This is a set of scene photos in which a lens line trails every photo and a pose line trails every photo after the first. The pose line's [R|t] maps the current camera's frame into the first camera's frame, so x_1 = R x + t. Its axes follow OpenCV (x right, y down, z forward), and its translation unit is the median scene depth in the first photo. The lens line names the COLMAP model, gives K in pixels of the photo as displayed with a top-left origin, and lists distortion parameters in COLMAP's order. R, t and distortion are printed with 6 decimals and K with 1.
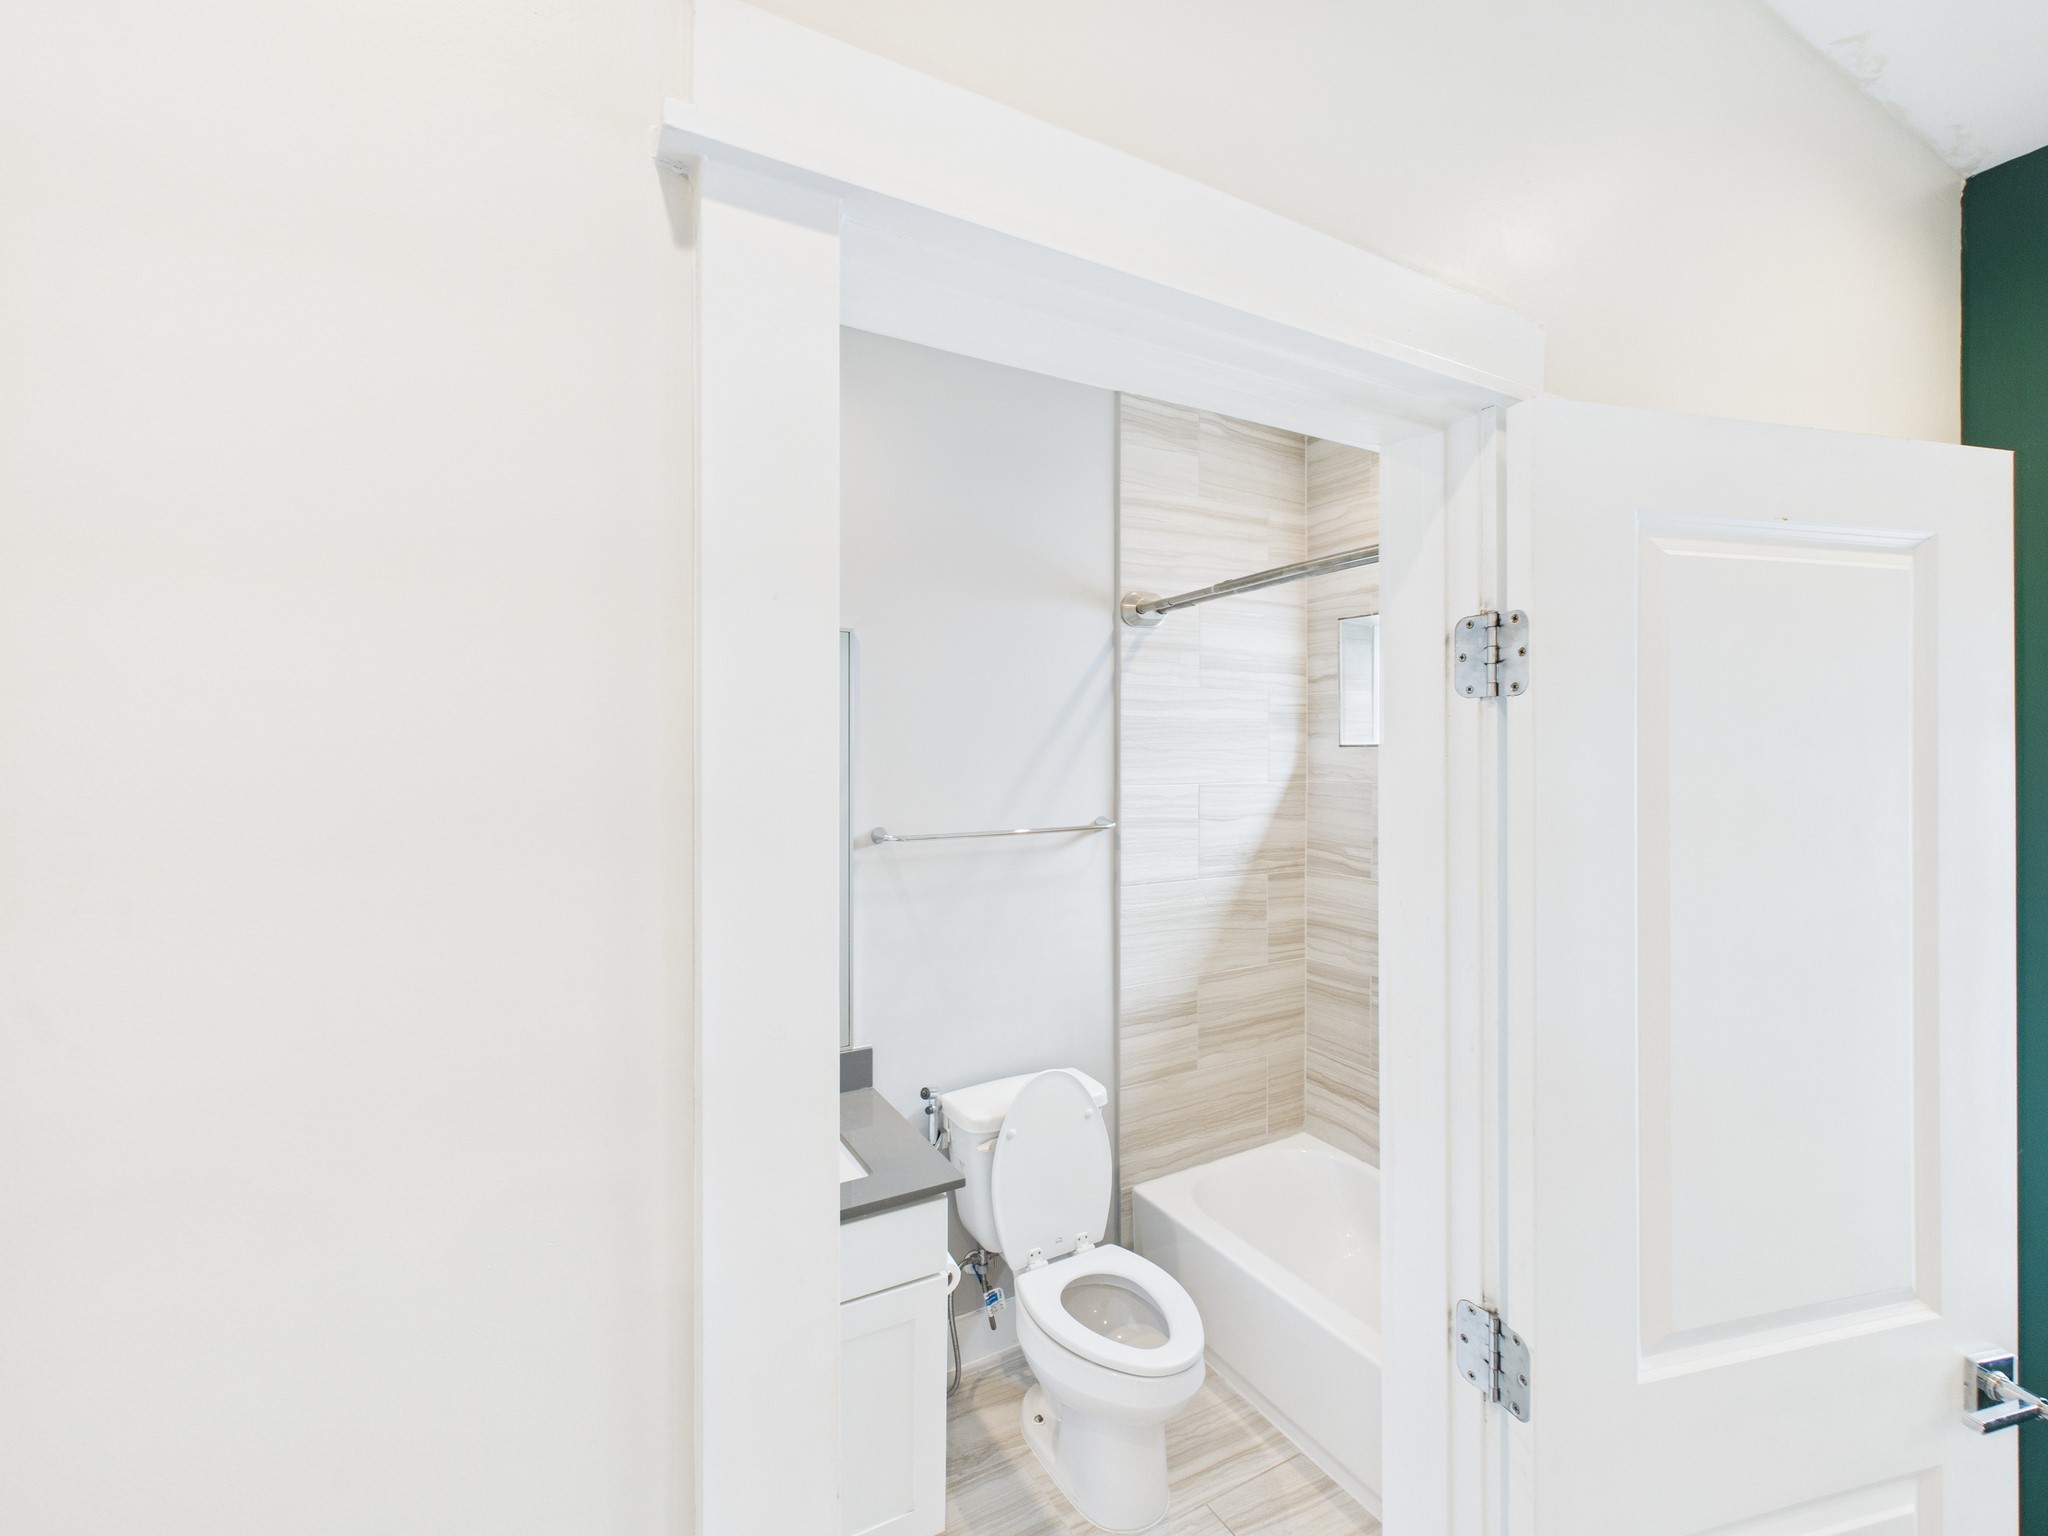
lens RADIAL K [[908.6, 0, 1019.3], [0, 908.6, 741.7], [0, 0, 1]] dist [-0.000724, -0.000093]
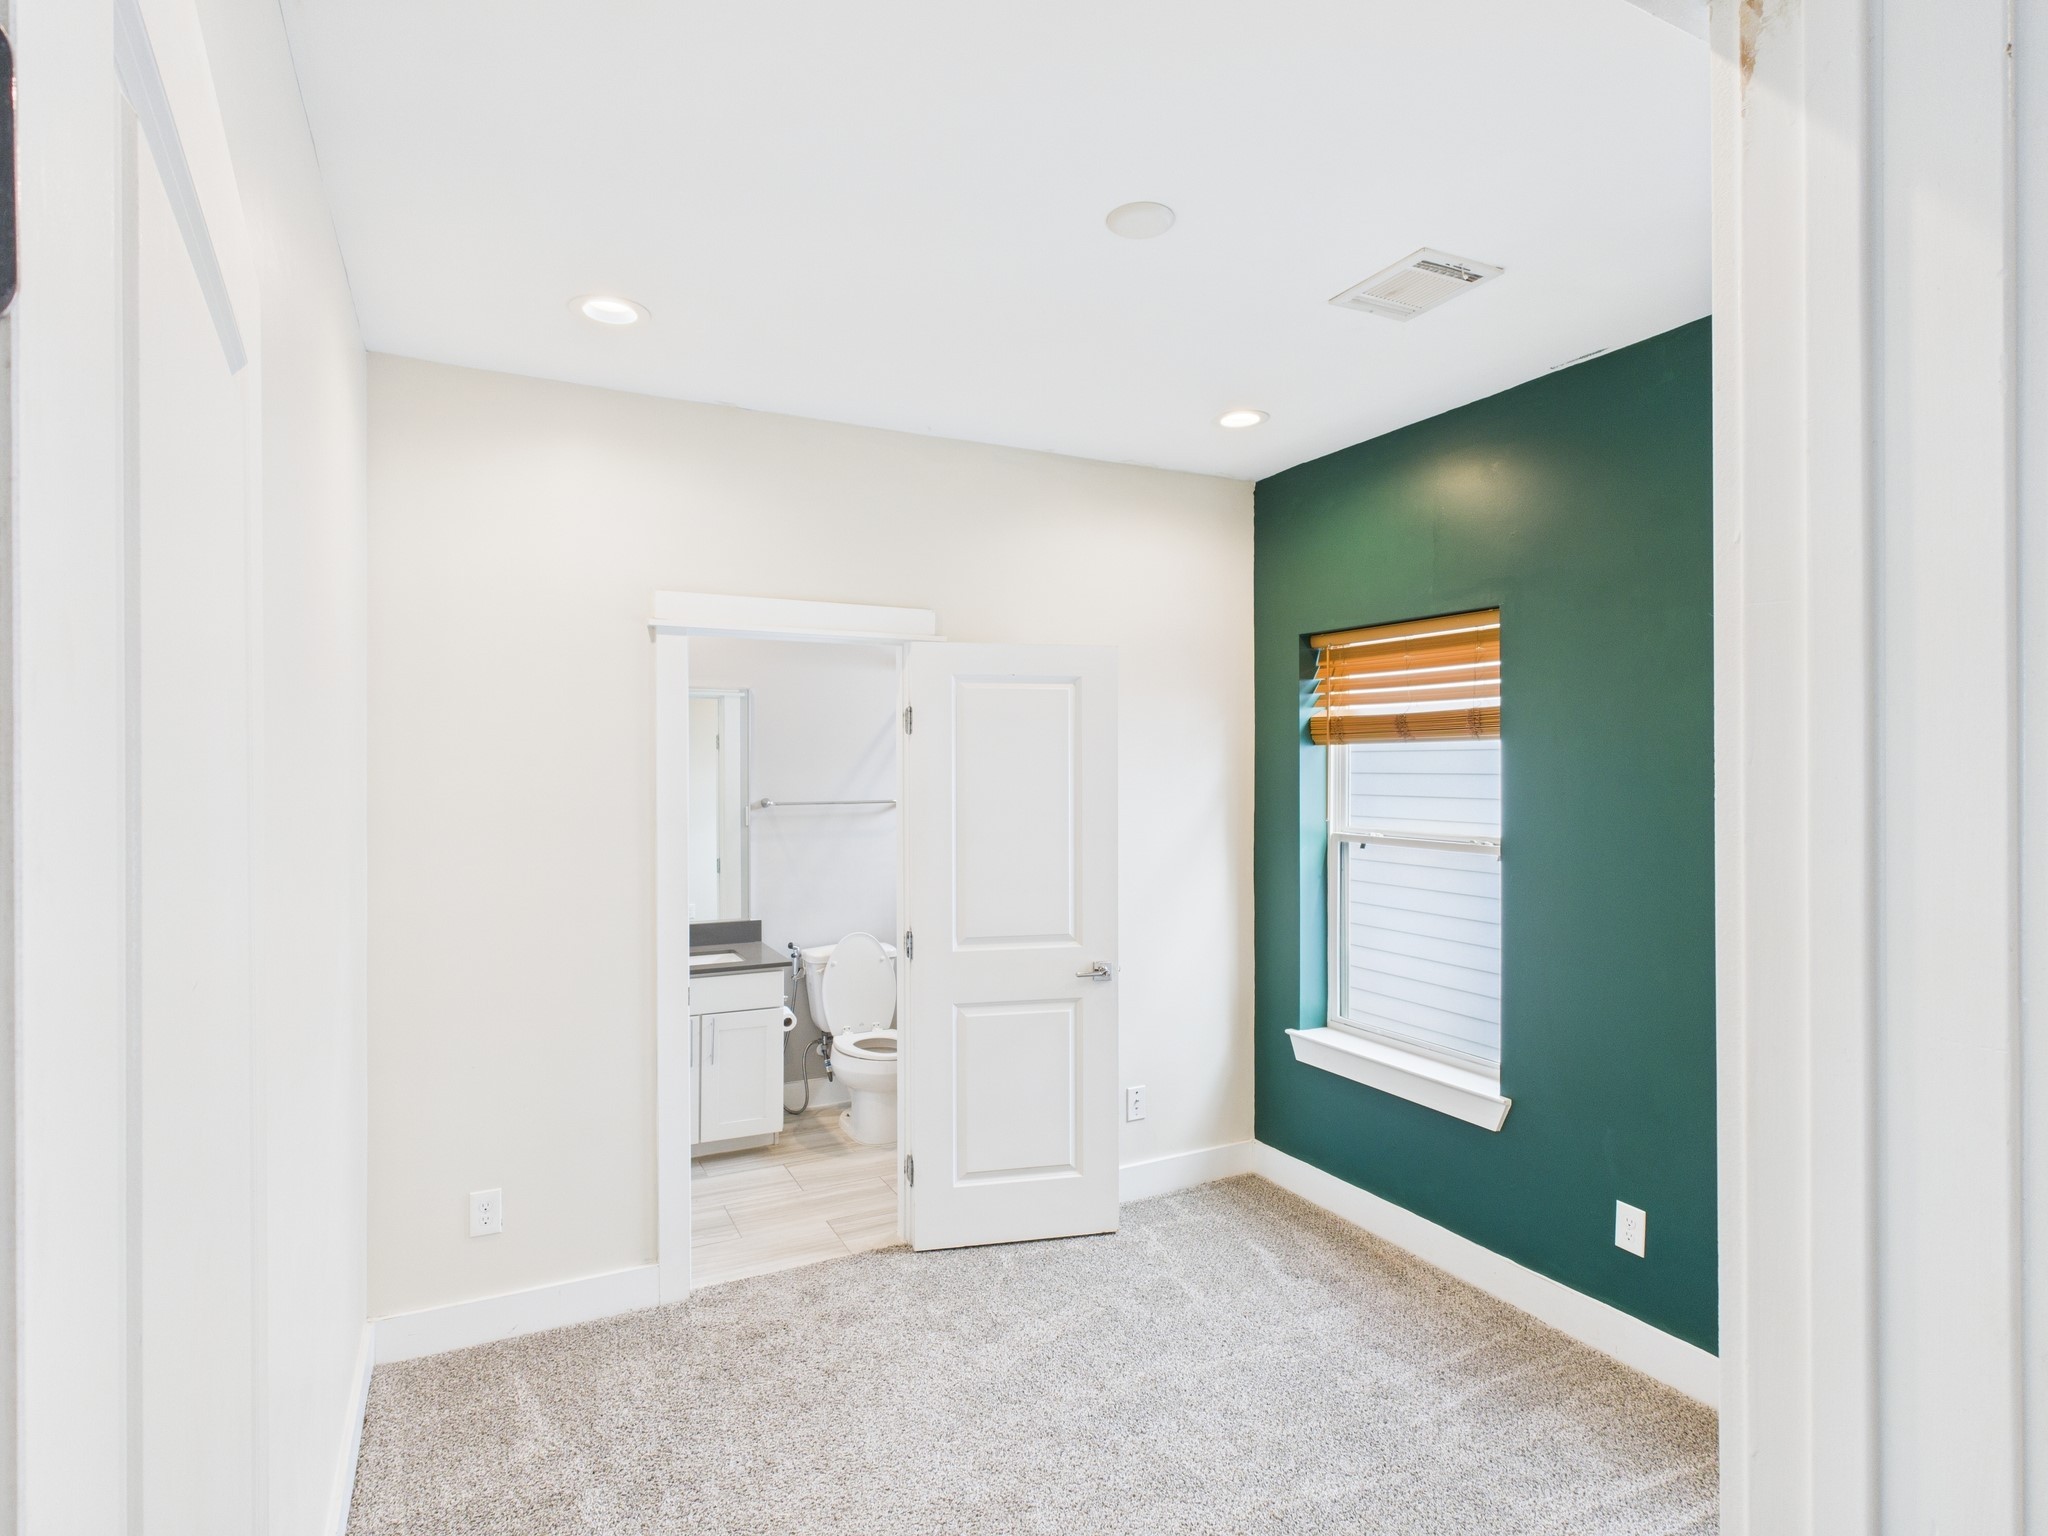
lens RADIAL K [[1078.0, 0, 1024.2], [0, 1078.0, 757.0], [0, 0, 1]] dist [0.000423, 0.000174]
pose [[0.999436, -0.002153, -0.033505, 0.451031], [0.002198, 0.999997, 0.001303, 0.011079], [0.033502, -0.001376, 0.999438, -1.171656]]
